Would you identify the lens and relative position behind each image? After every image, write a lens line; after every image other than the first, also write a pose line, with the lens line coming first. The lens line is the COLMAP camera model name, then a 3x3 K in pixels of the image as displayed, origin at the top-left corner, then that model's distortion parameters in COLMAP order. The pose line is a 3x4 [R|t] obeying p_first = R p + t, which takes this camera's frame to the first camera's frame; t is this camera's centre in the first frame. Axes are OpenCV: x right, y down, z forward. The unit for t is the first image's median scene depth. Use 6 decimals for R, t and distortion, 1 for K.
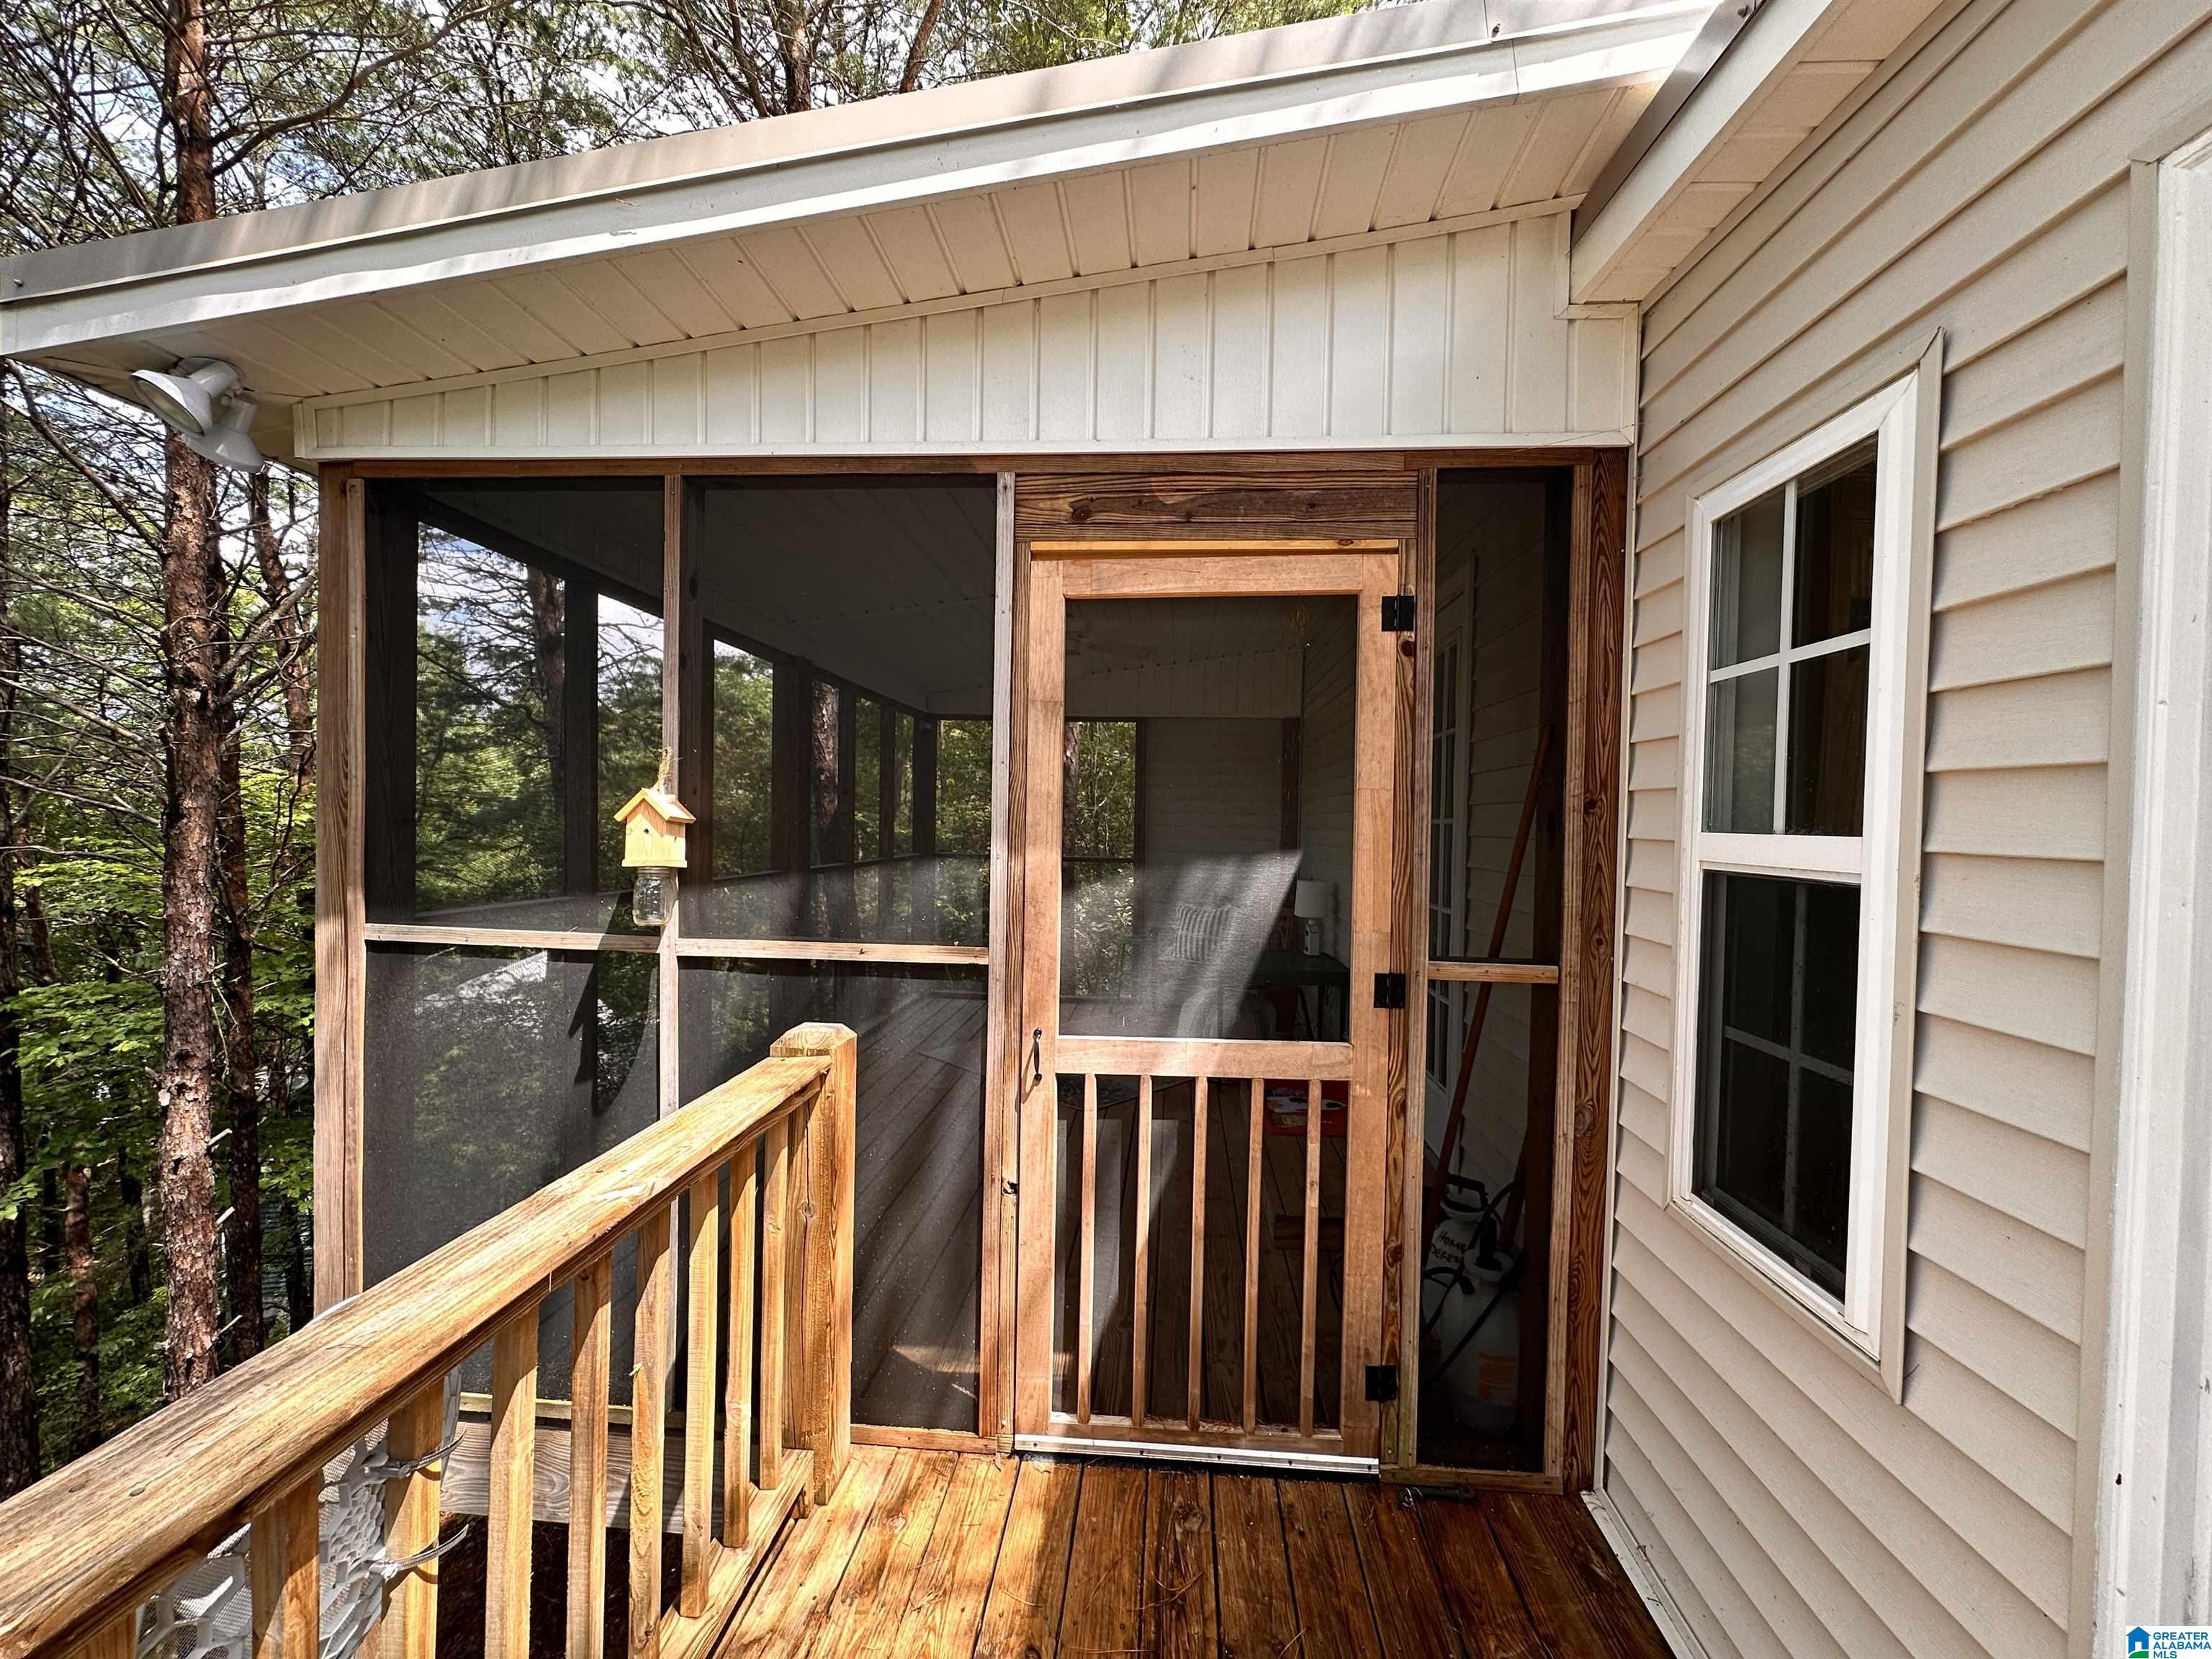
lens RADIAL K [[883.0, 0, 1103.4], [0, 883.0, 829.3], [0, 0, 1]] dist [-0.001064, 0.000625]
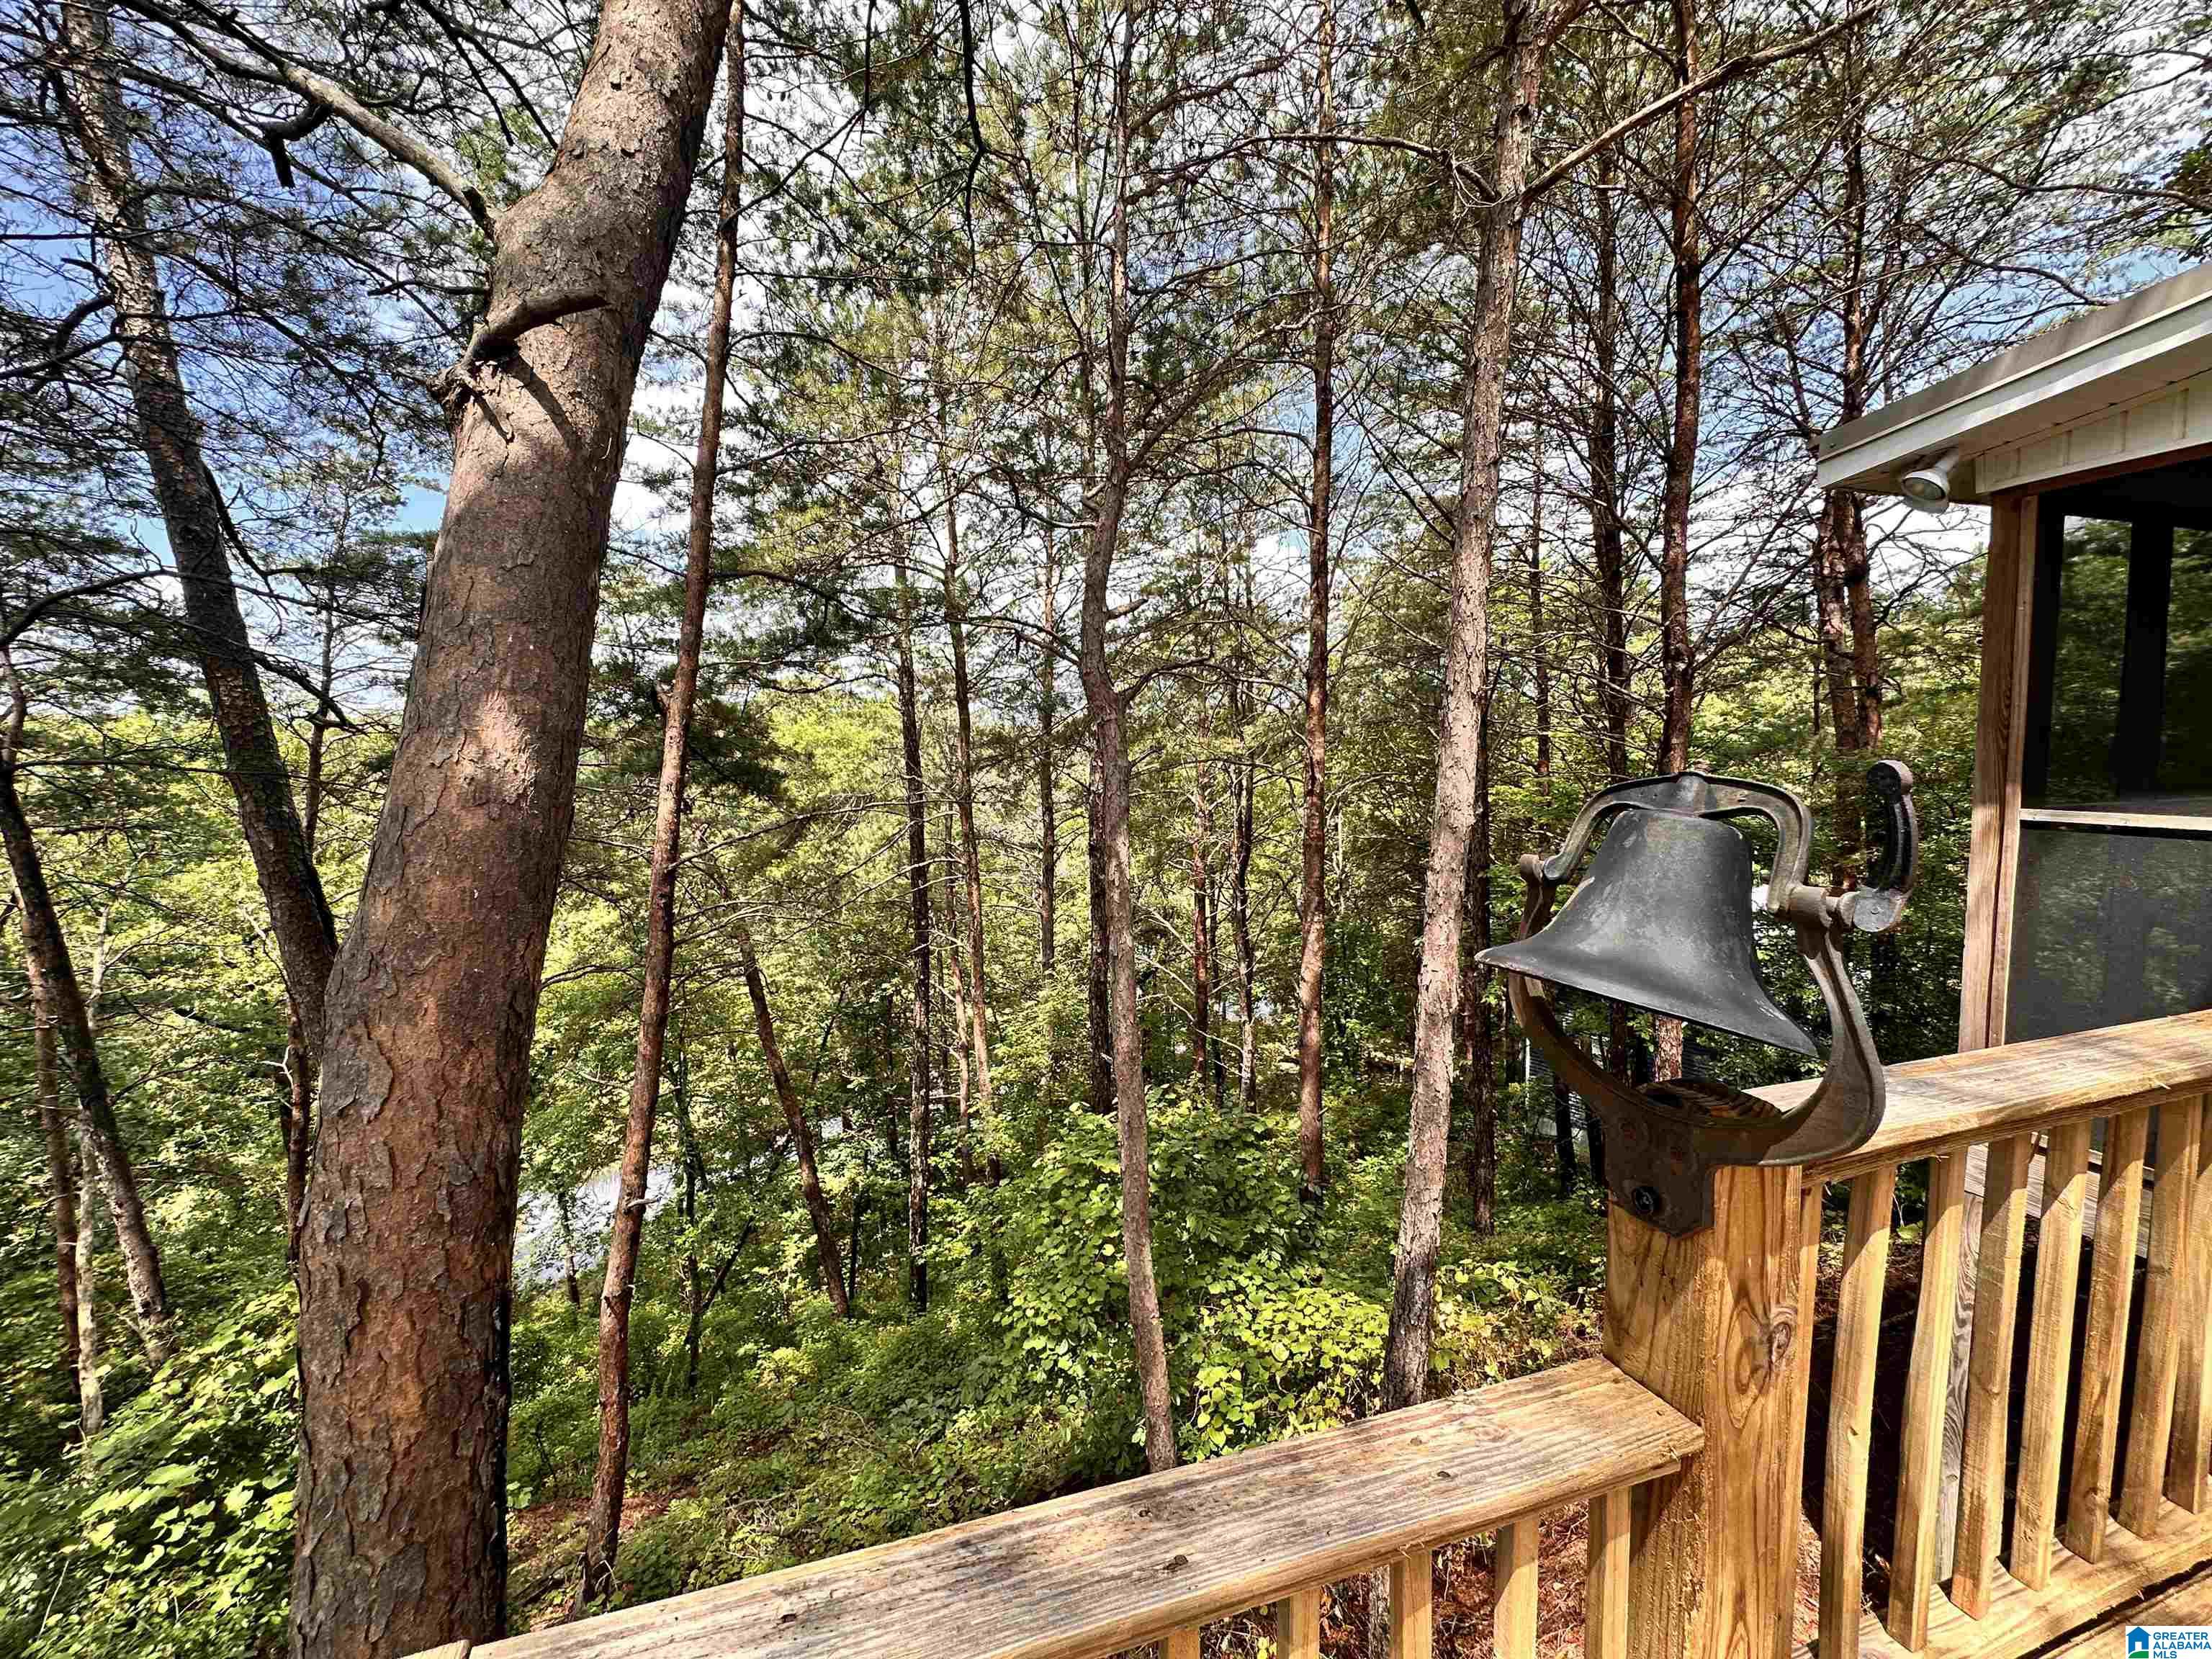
lens RADIAL K [[883.0, 0, 1103.4], [0, 883.0, 829.3], [0, 0, 1]] dist [-0.001064, 0.000625]
pose [[0.386845, 0.048781, -0.920854, -0.041237], [0.017124, 0.998048, 0.060064, 0.013277], [0.921986, -0.039004, 0.385255, -0.448307]]
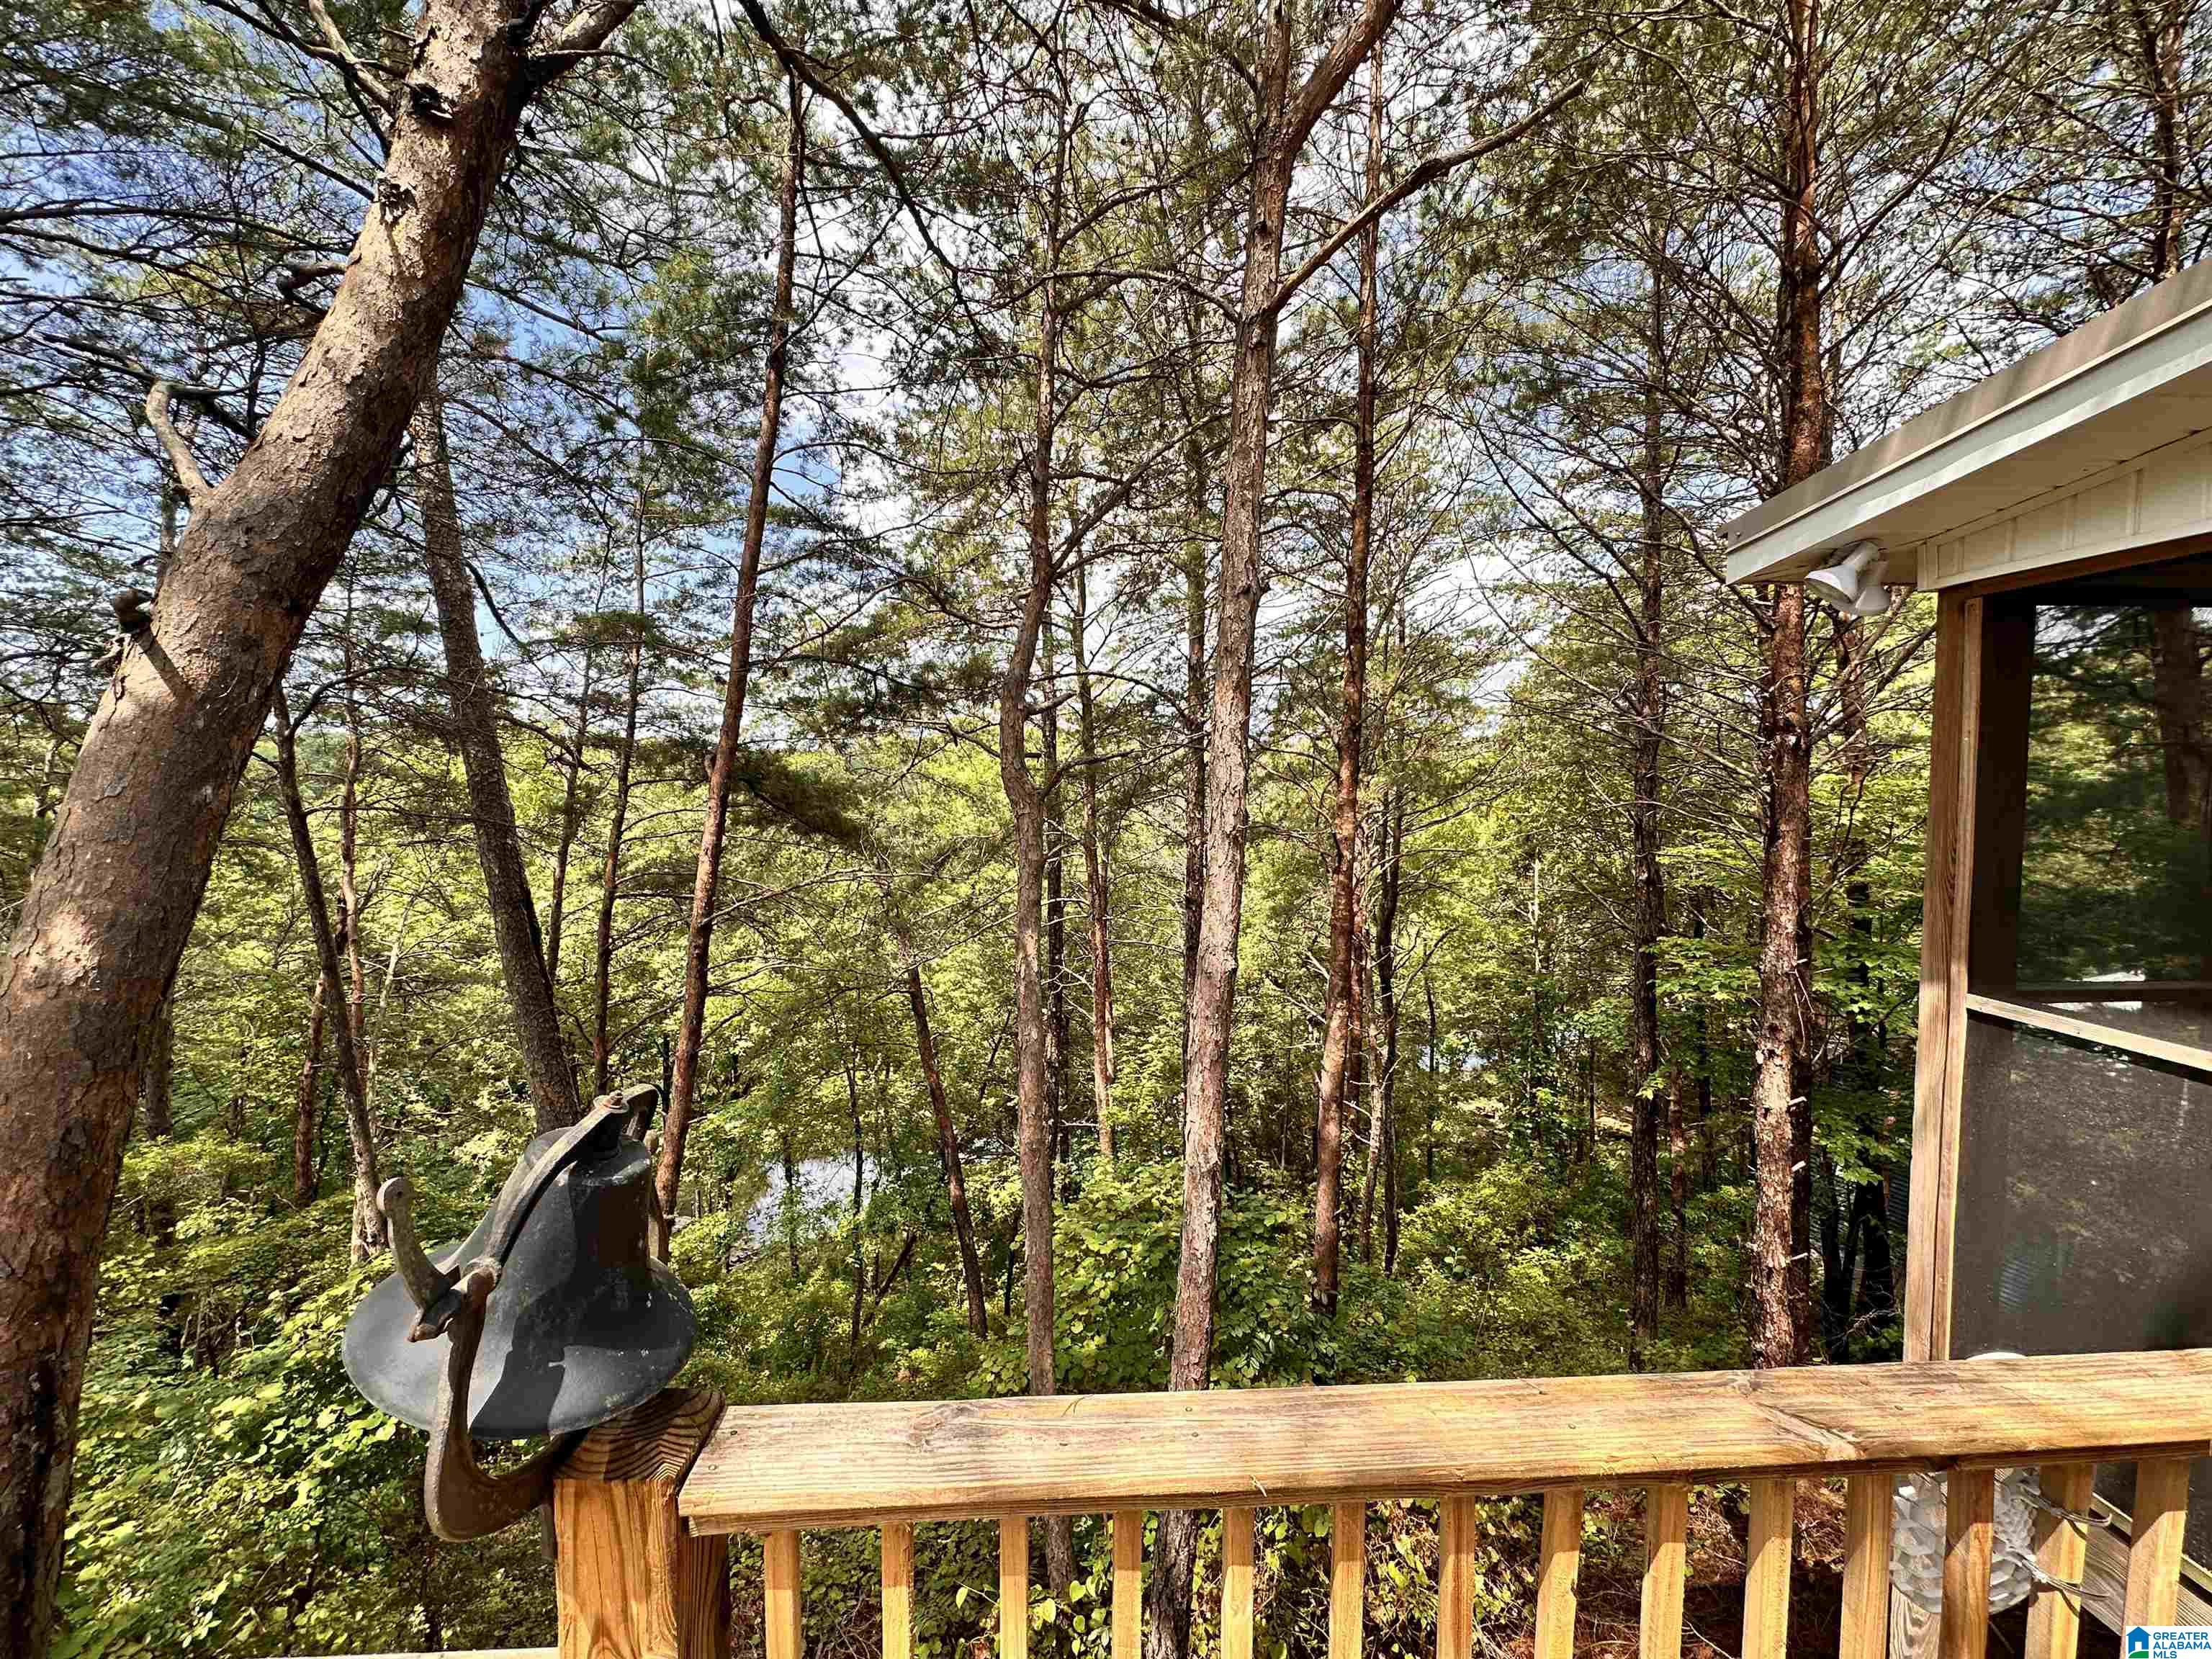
lens RADIAL K [[883.0, 0, 1103.4], [0, 883.0, 829.3], [0, 0, 1]] dist [-0.001064, 0.000625]
pose [[0.140199, 0.035975, -0.989470, 0.054381], [-0.004184, 0.999352, 0.035741, -0.066162], [0.990114, -0.000871, 0.140259, -0.117977]]
